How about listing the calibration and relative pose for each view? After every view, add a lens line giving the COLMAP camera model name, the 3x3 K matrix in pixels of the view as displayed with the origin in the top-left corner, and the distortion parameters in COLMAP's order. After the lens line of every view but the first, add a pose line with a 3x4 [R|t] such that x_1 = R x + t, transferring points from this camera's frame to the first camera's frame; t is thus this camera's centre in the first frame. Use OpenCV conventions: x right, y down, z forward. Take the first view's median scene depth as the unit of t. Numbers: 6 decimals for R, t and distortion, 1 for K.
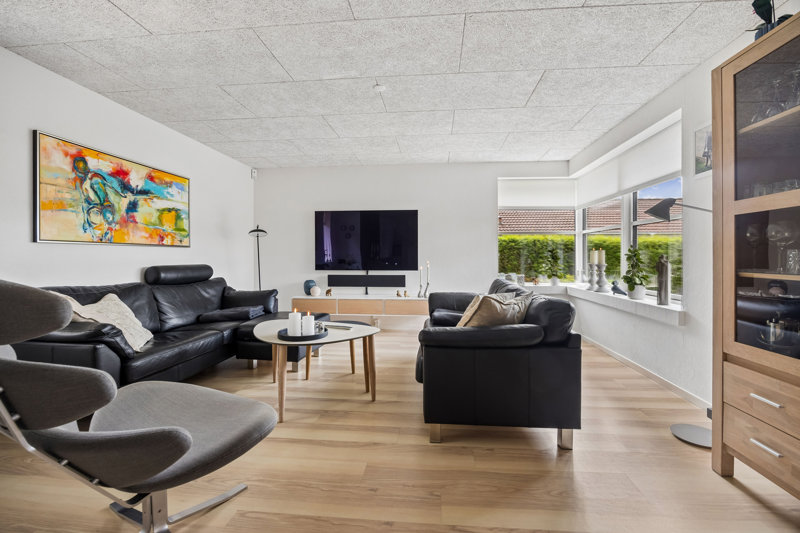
lens RADIAL K [[352.8, 0, 399.6], [0, 352.8, 261.6], [0, 0, 1]] dist [-0.023363, -0.000910]
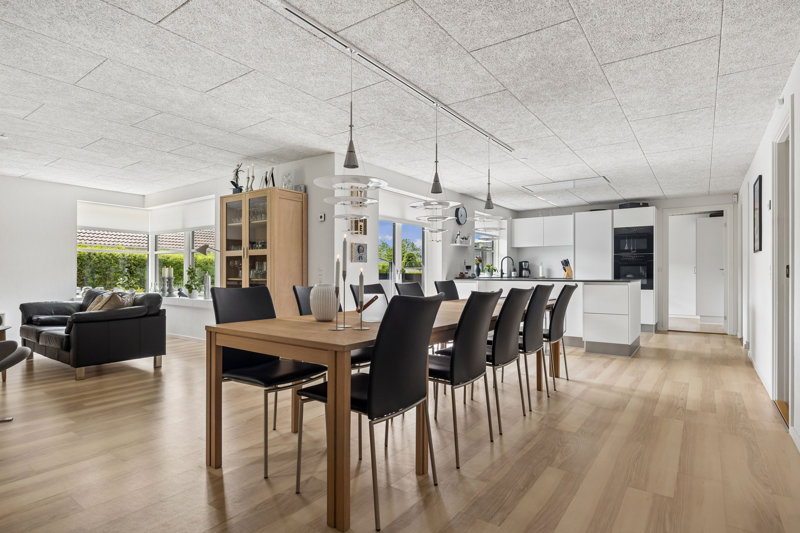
lens RADIAL K [[421.2, 0, 397.8], [0, 421.2, 272.6], [0, 0, 1]] dist [0.003224, 0.000227]
pose [[0.510965, 0.006064, 0.859580, -0.472175], [0.005984, 0.999926, -0.010612, 0.013655], [-0.859581, 0.010566, 0.510891, -0.744552]]
